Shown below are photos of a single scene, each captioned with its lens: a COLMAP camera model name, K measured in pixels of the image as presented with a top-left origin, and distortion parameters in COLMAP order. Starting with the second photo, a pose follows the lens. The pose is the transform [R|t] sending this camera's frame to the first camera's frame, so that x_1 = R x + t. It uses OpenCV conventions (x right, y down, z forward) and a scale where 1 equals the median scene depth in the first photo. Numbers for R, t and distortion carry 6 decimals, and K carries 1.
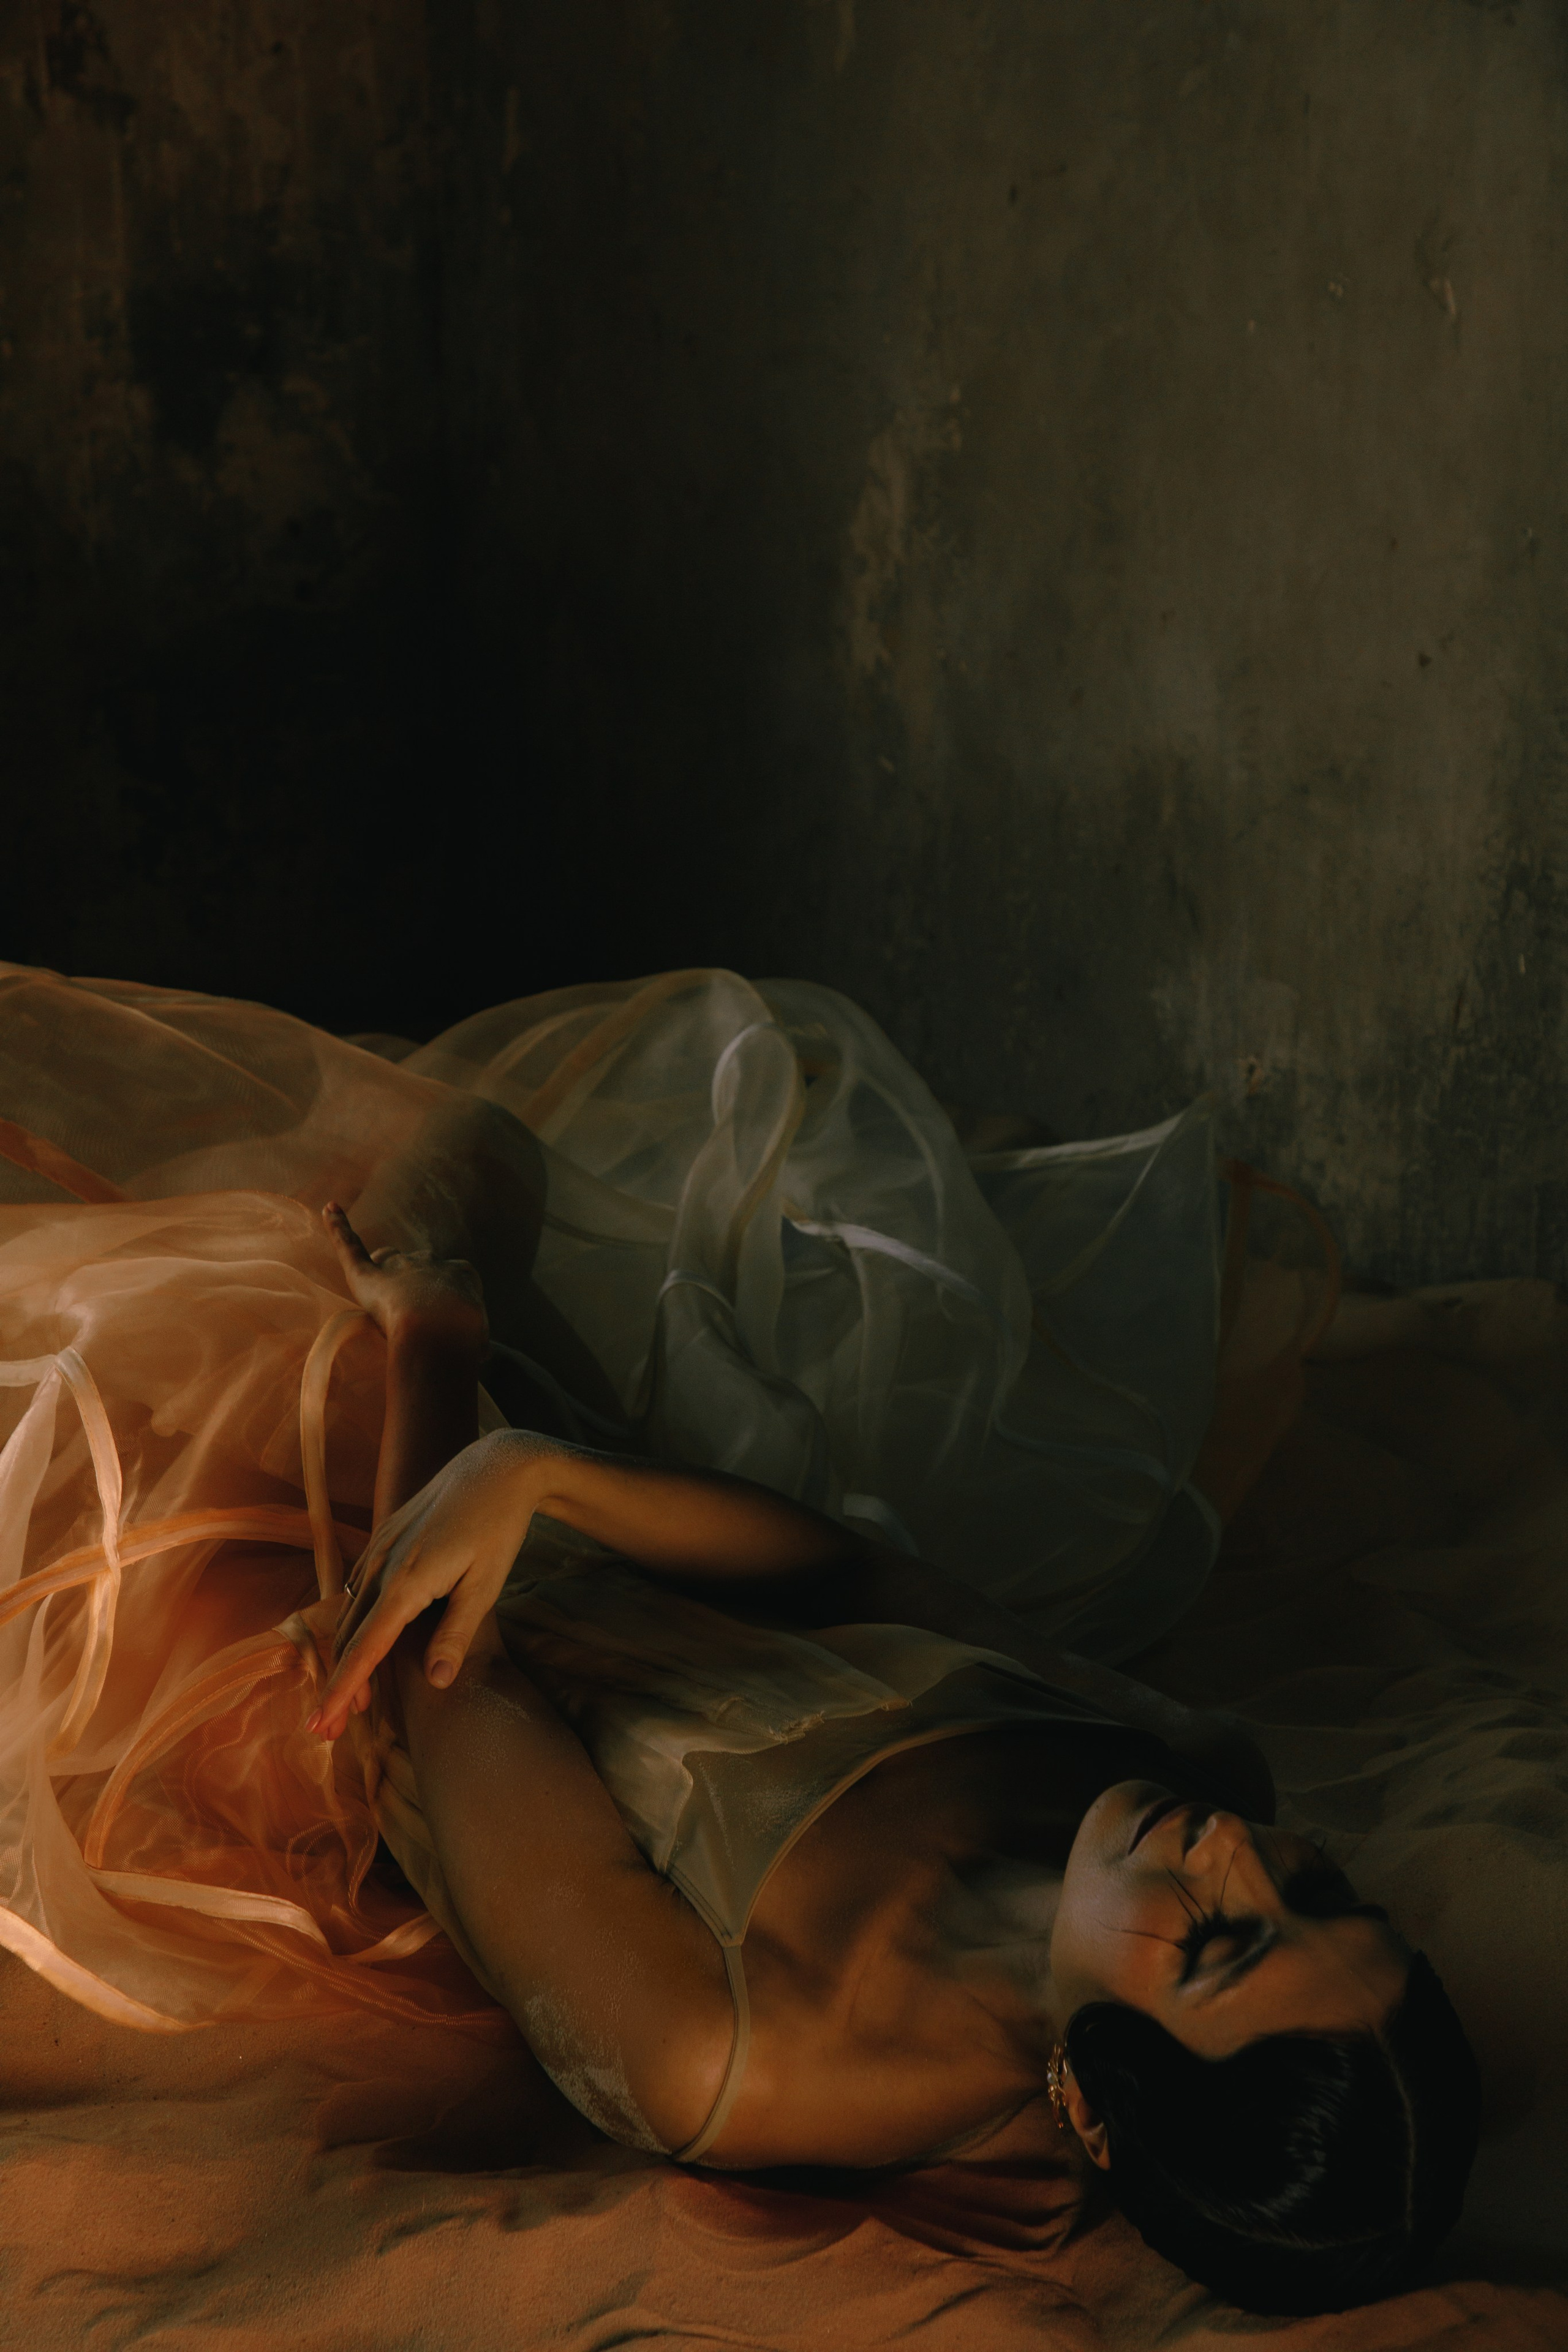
lens RADIAL K [[4456.8, 0, 790.7], [0, 4456.8, 1182.9], [0, 0, 1]] dist [0.383007, 0.000000]
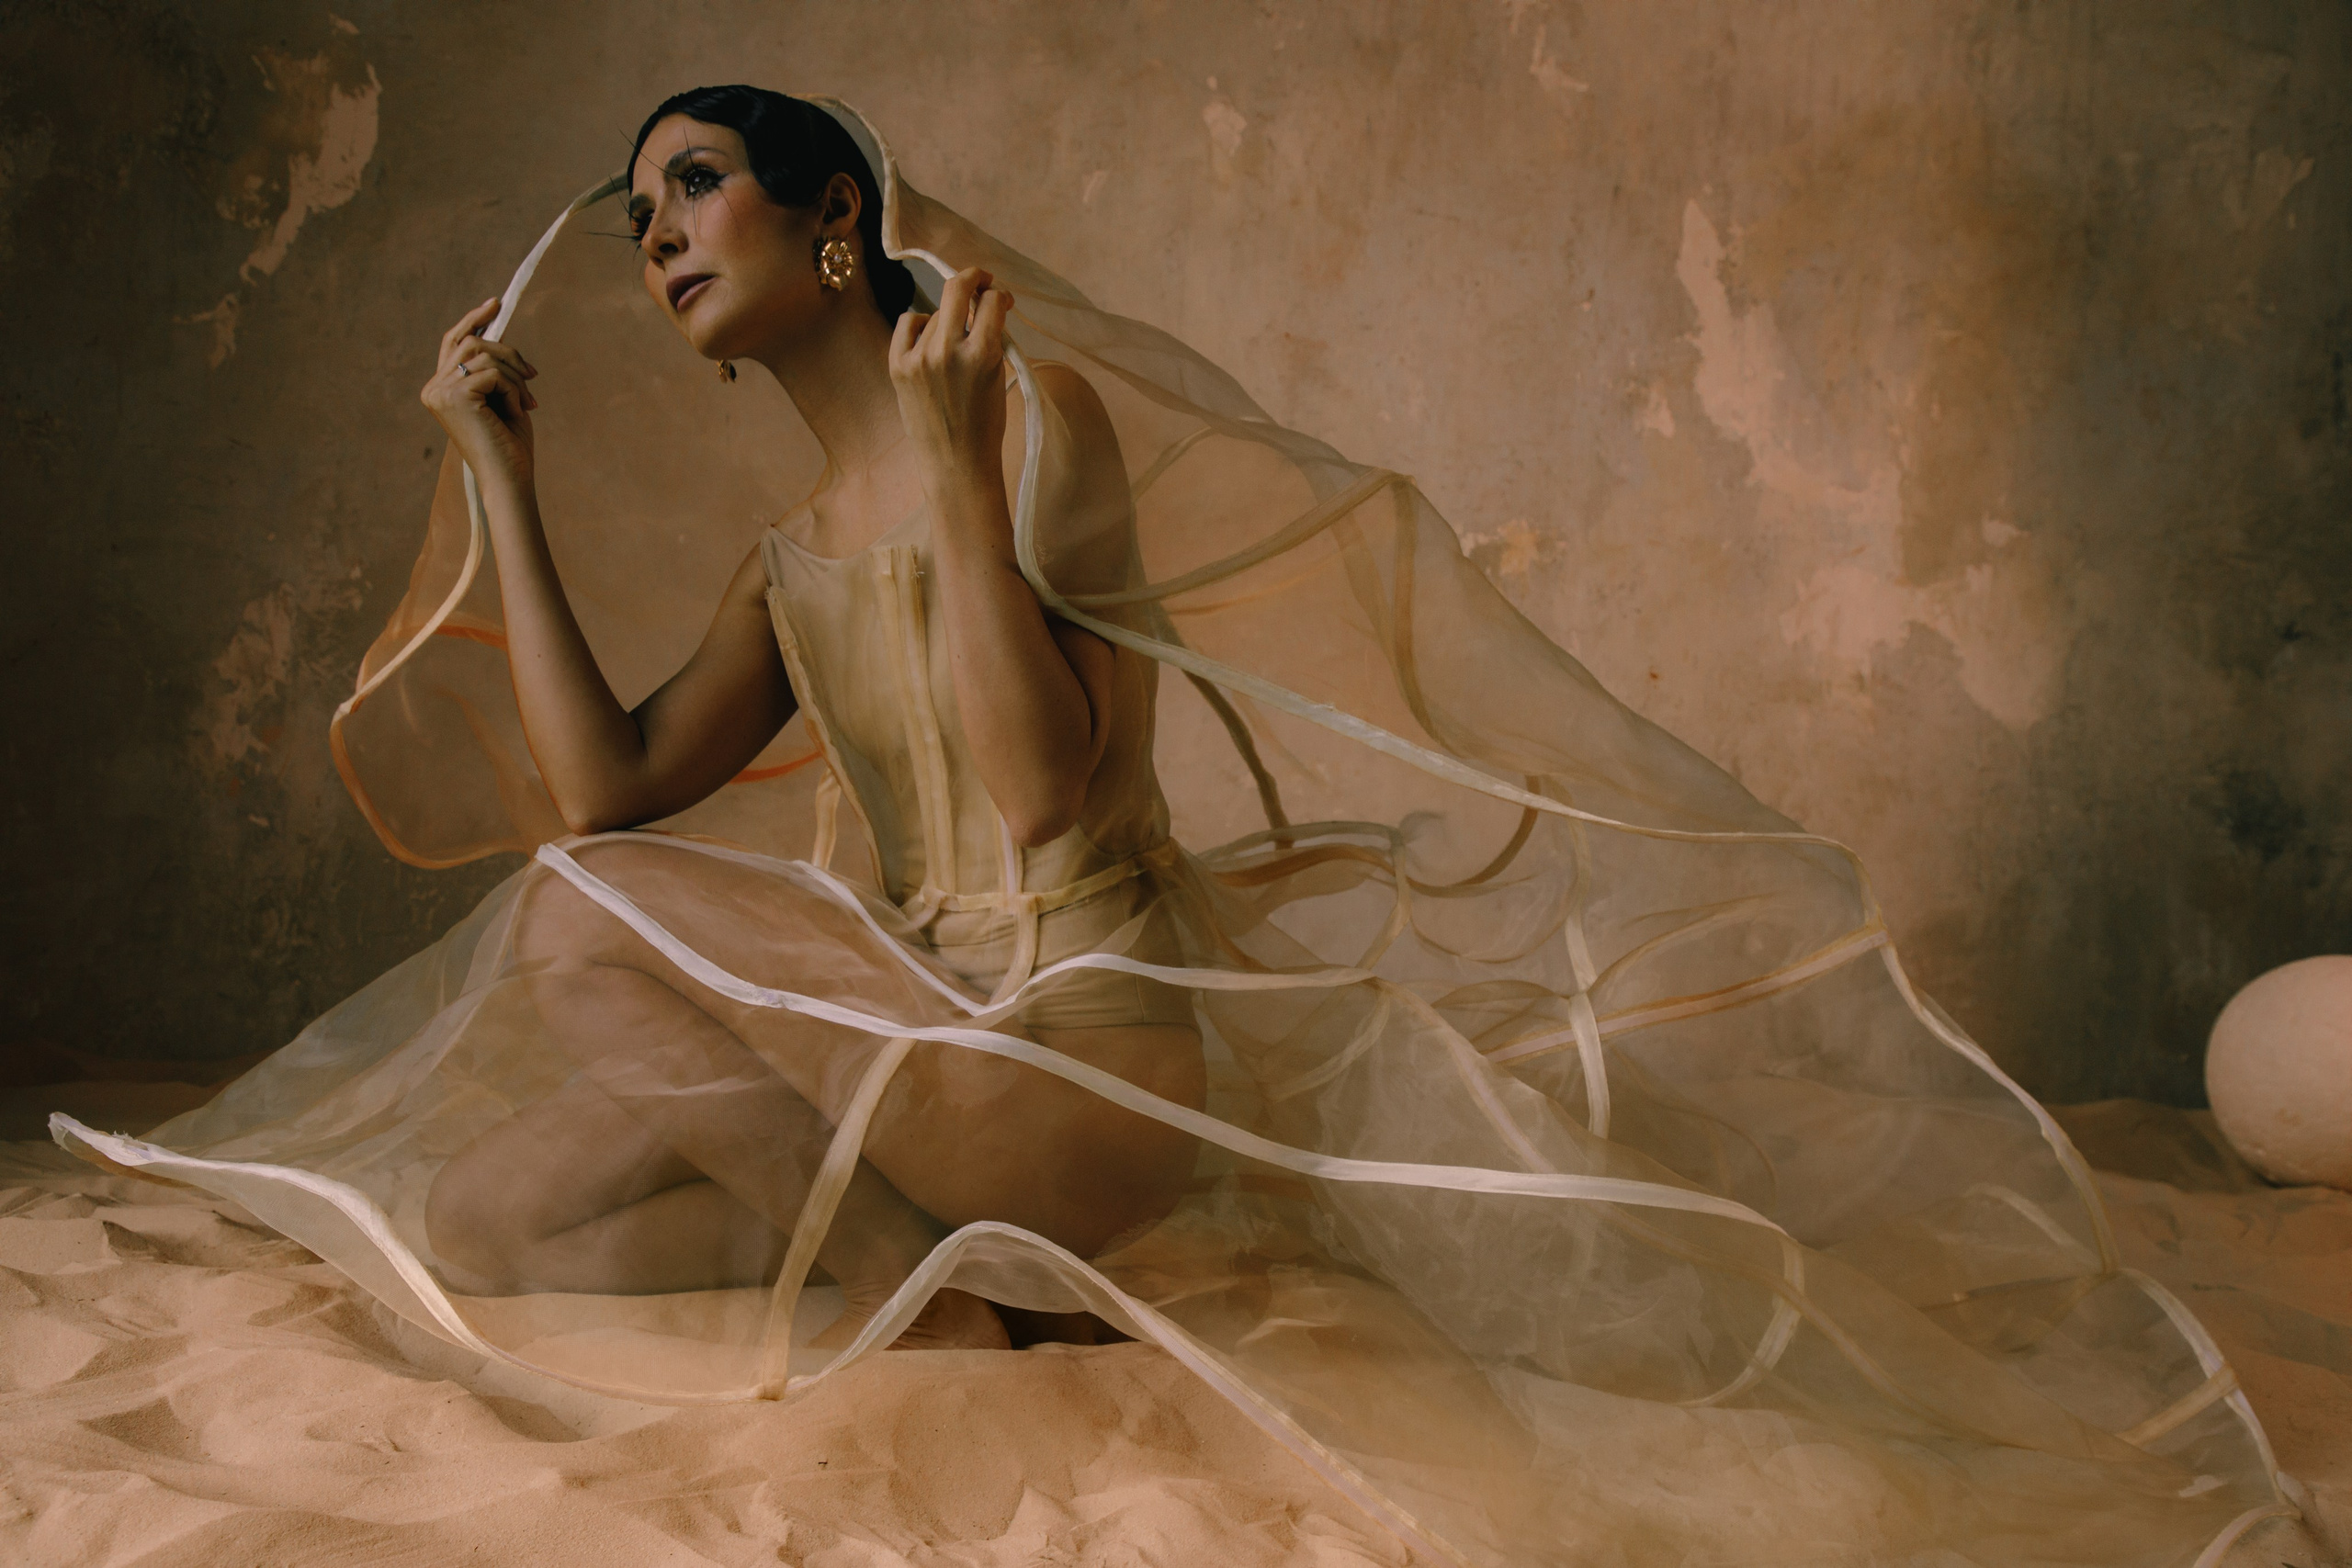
lens RADIAL K [[2586.0, 0, 1173.0], [0, 2586.0, 793.7], [0, 0, 1]] dist [0.109915, 0.000000]
pose [[0.386086, 0.067783, 0.919969, -0.658432], [0.192116, 0.969520, -0.152059, 0.084592], [-0.902236, 0.235449, 0.361296, 0.441922]]
